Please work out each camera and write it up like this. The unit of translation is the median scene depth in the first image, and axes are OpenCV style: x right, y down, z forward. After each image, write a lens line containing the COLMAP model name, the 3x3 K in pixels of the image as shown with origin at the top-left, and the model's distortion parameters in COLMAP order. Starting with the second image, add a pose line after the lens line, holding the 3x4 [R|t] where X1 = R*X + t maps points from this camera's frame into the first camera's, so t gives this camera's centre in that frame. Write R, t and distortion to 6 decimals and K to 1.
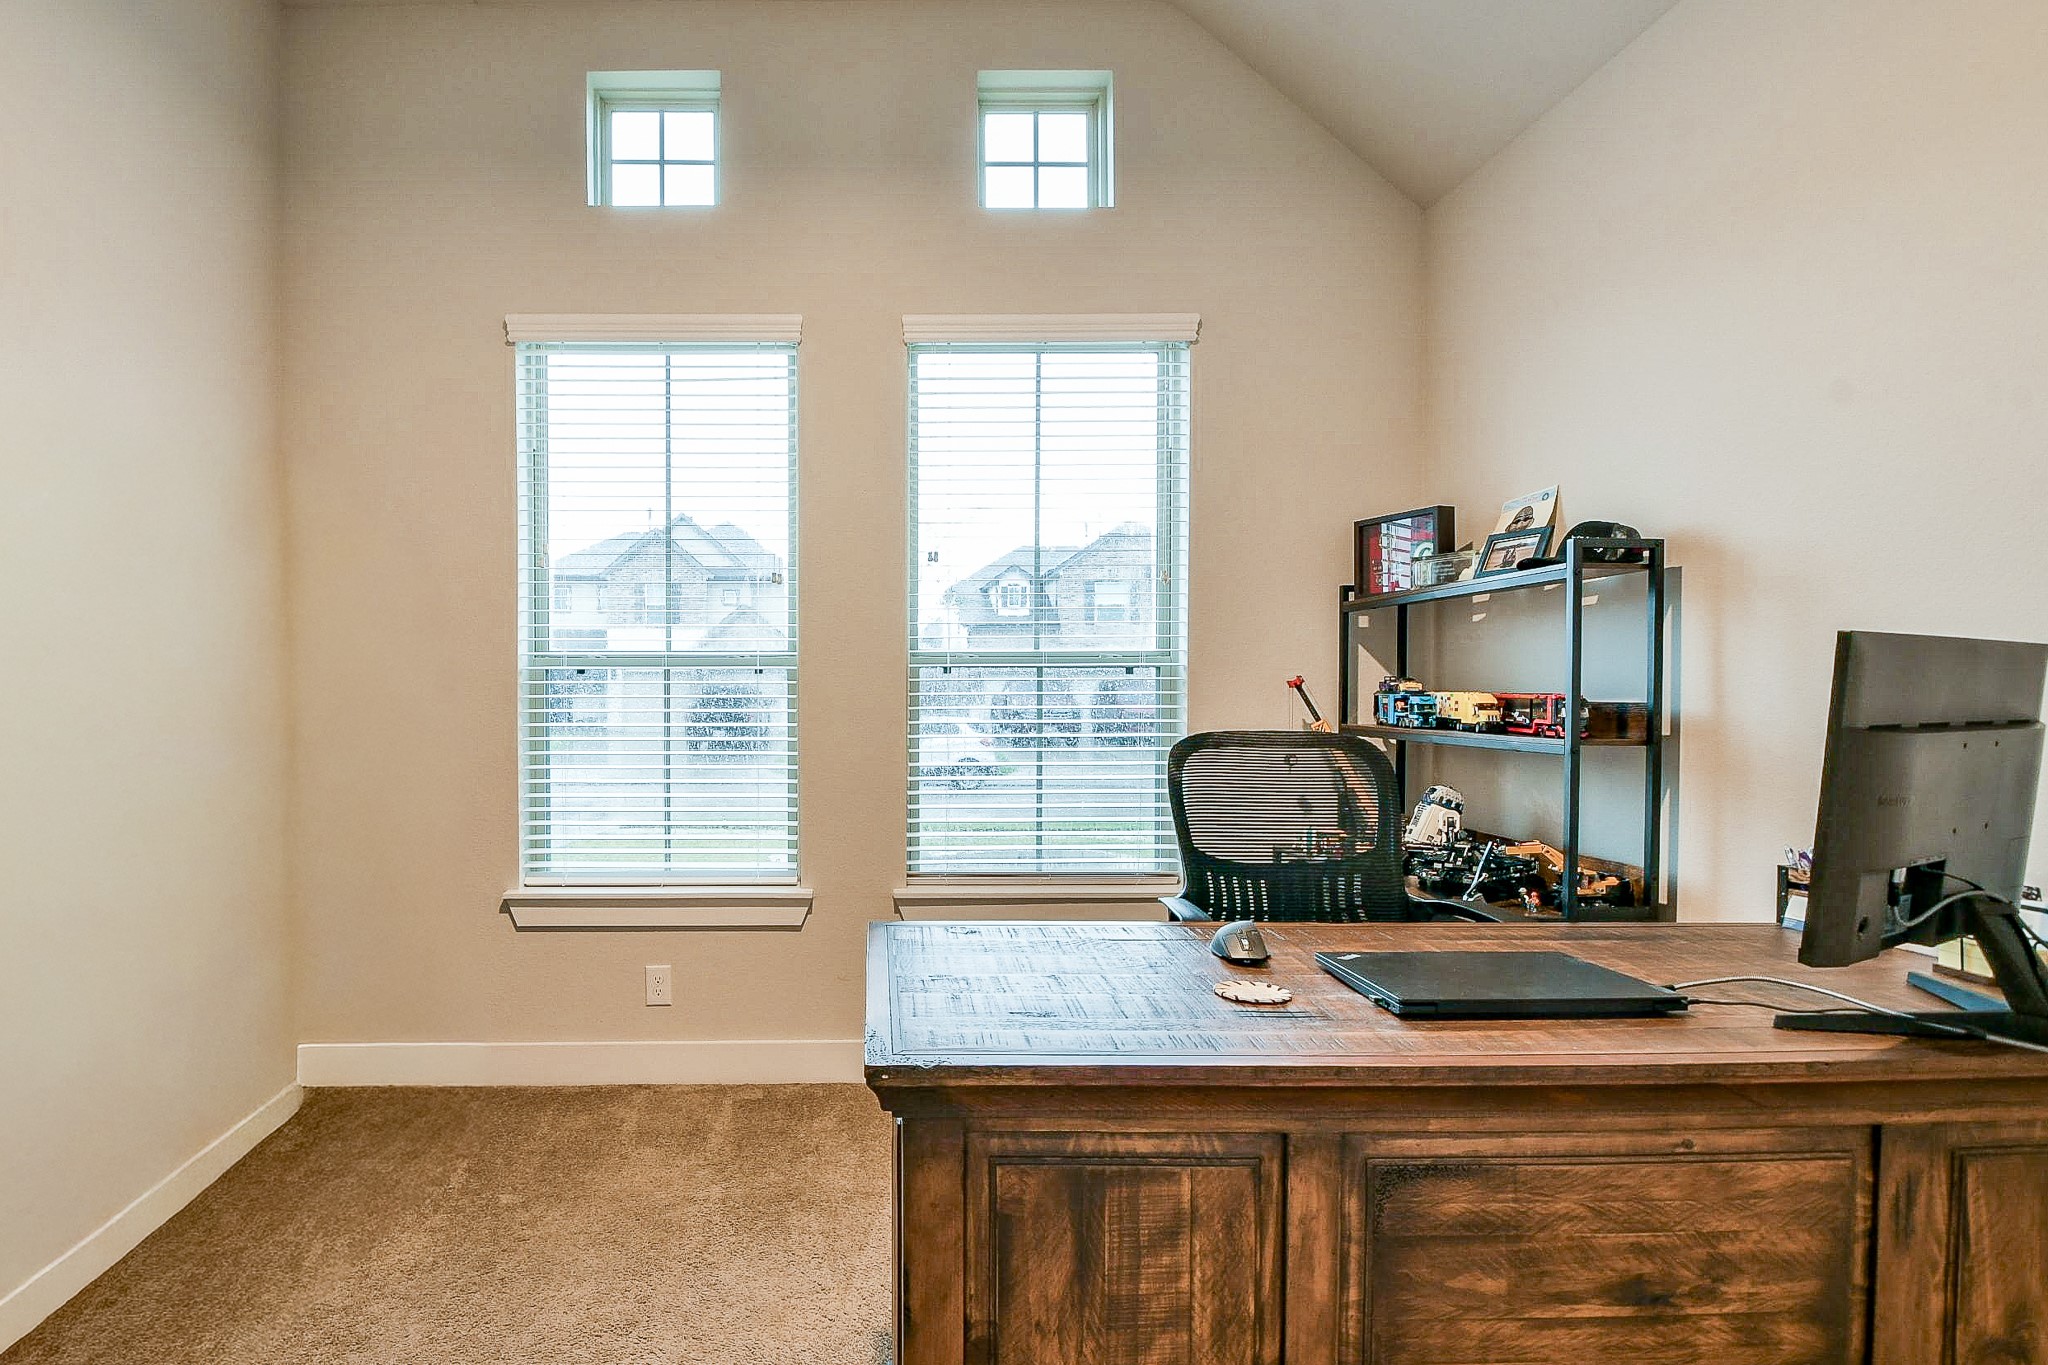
lens RADIAL K [[943.7, 0, 1022.8], [0, 943.7, 732.7], [0, 0, 1]] dist [-0.029760, -0.005622]
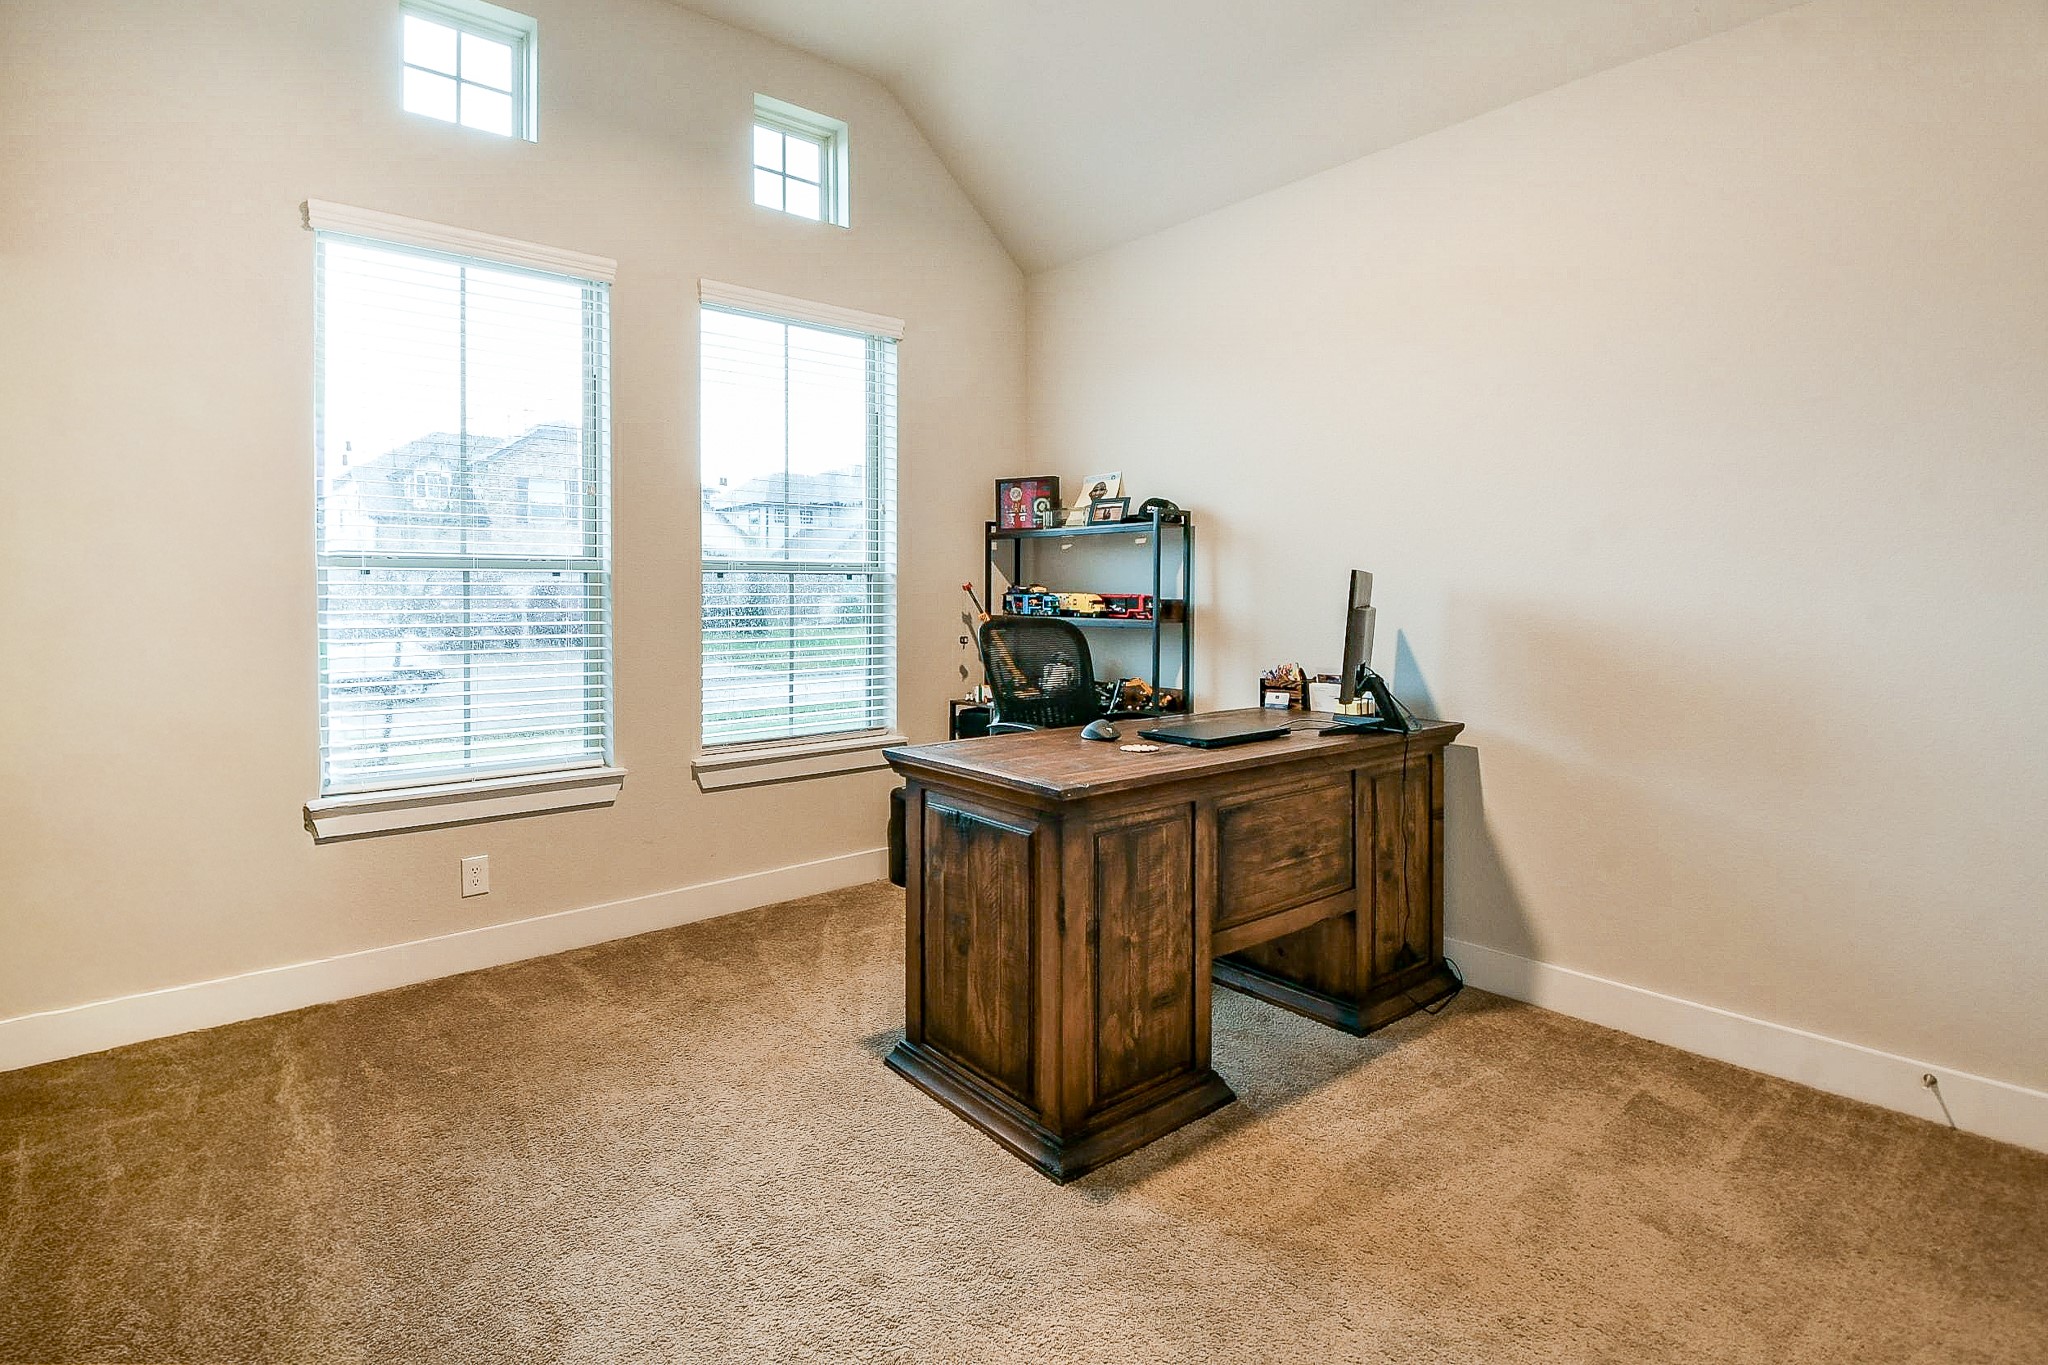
lens RADIAL K [[967.1, 0, 935.5], [0, 967.1, 650.1], [0, 0, 1]] dist [-0.022674, -0.001264]
pose [[0.800306, -0.033983, 0.598628, -0.759346], [0.024939, 0.999415, 0.023395, 0.009773], [-0.599073, -0.003794, 0.800685, -0.204278]]
